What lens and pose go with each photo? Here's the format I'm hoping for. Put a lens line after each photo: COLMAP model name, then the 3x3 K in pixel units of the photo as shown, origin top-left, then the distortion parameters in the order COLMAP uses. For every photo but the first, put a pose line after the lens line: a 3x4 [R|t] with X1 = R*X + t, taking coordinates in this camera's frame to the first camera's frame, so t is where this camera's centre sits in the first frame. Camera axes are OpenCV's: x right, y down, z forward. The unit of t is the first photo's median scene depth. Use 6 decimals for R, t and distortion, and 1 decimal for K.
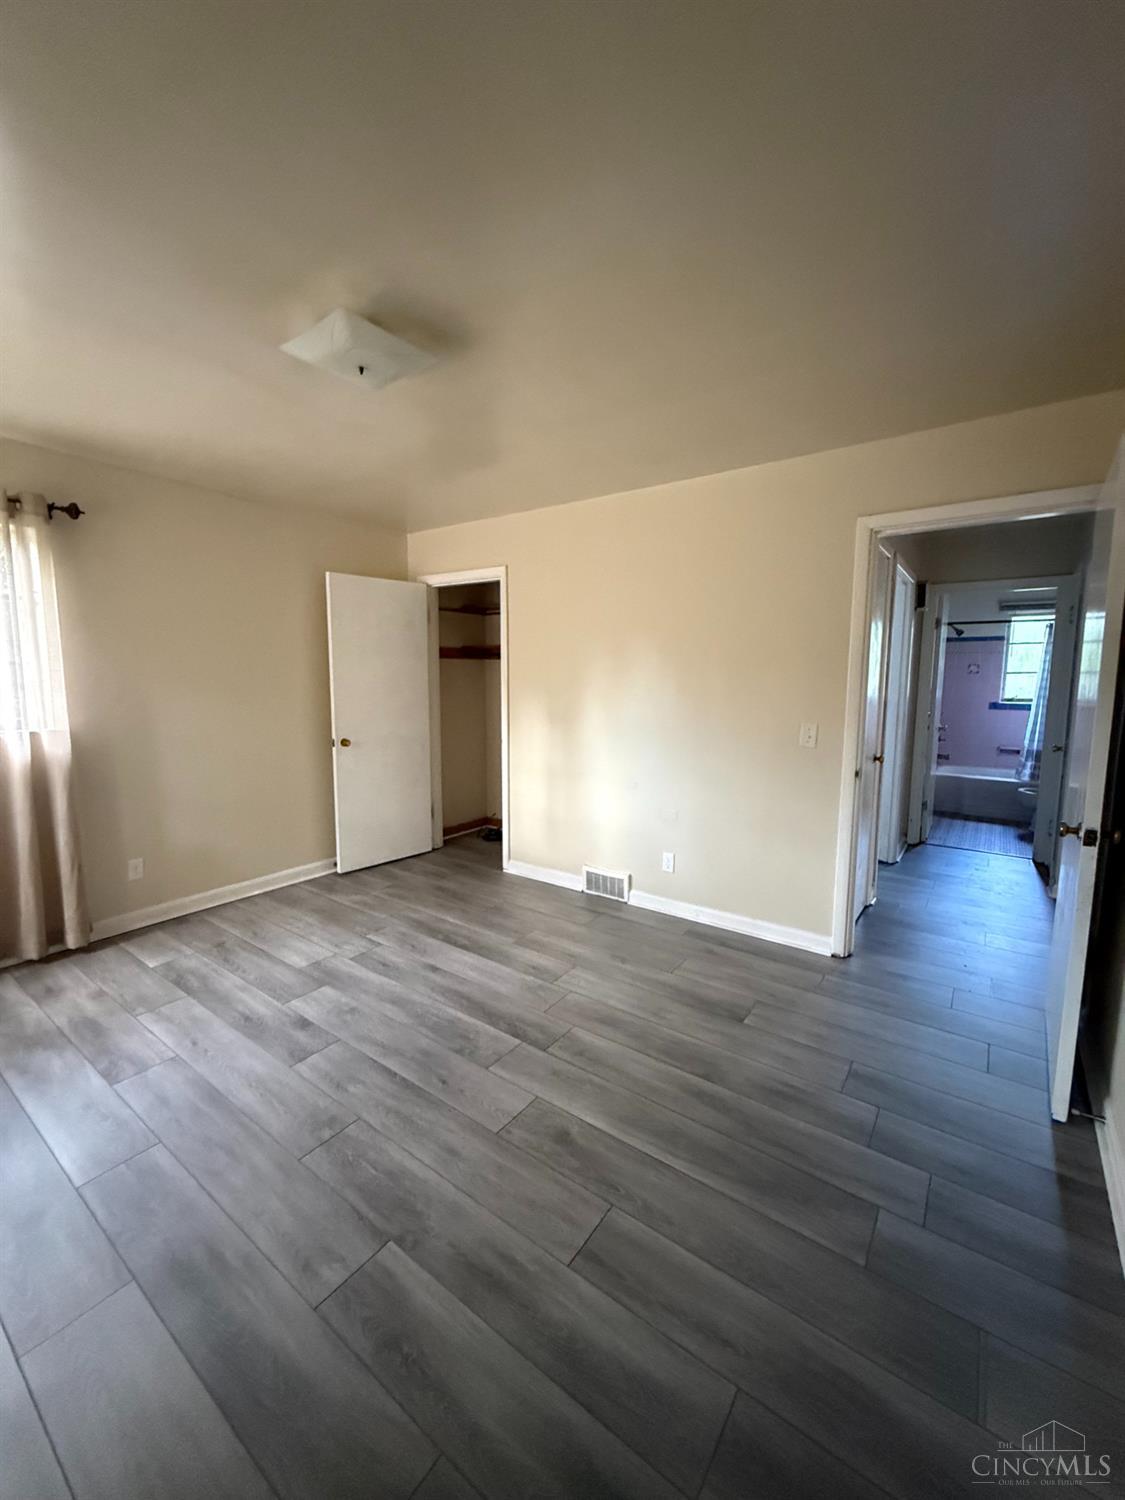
lens RADIAL K [[596.2, 0, 561.5], [0, 596.2, 746.9], [0, 0, 1]] dist [0.000761, 0.000093]
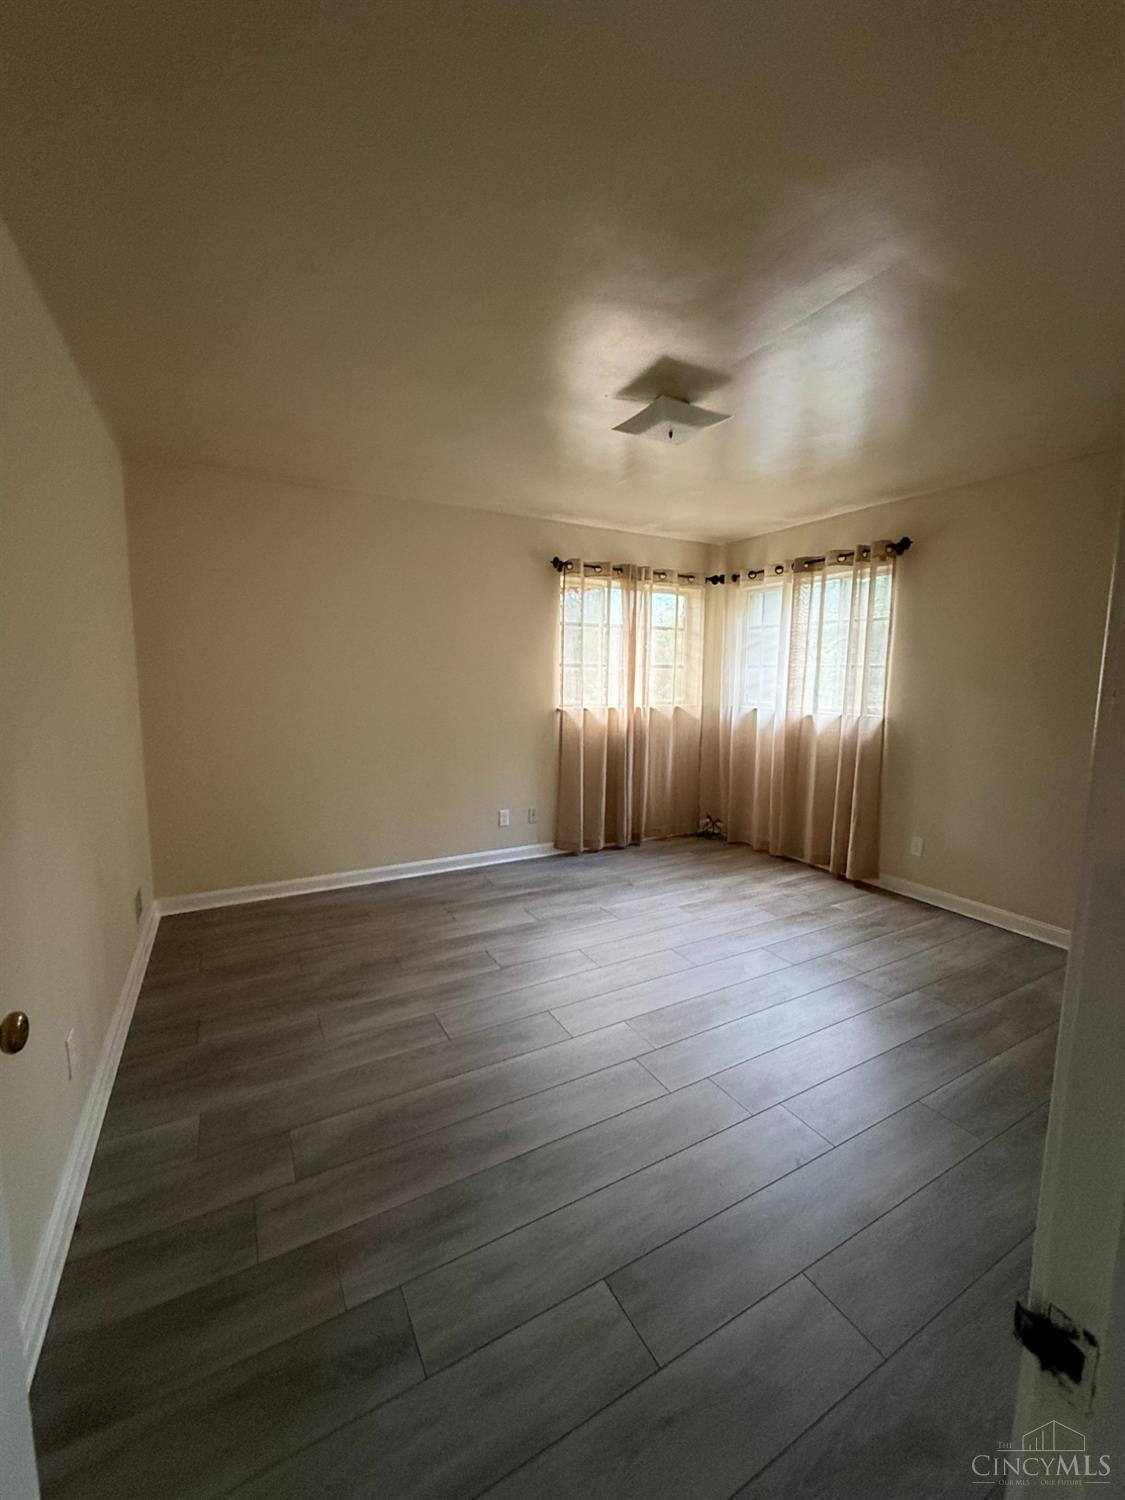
lens RADIAL K [[596.2, 0, 561.5], [0, 596.2, 746.9], [0, 0, 1]] dist [0.000761, 0.000093]
pose [[-0.427267, 0.095989, -0.899015, 0.742570], [-0.116592, 0.980196, 0.160068, -0.108150], [0.896576, 0.173210, -0.407614, 1.063847]]
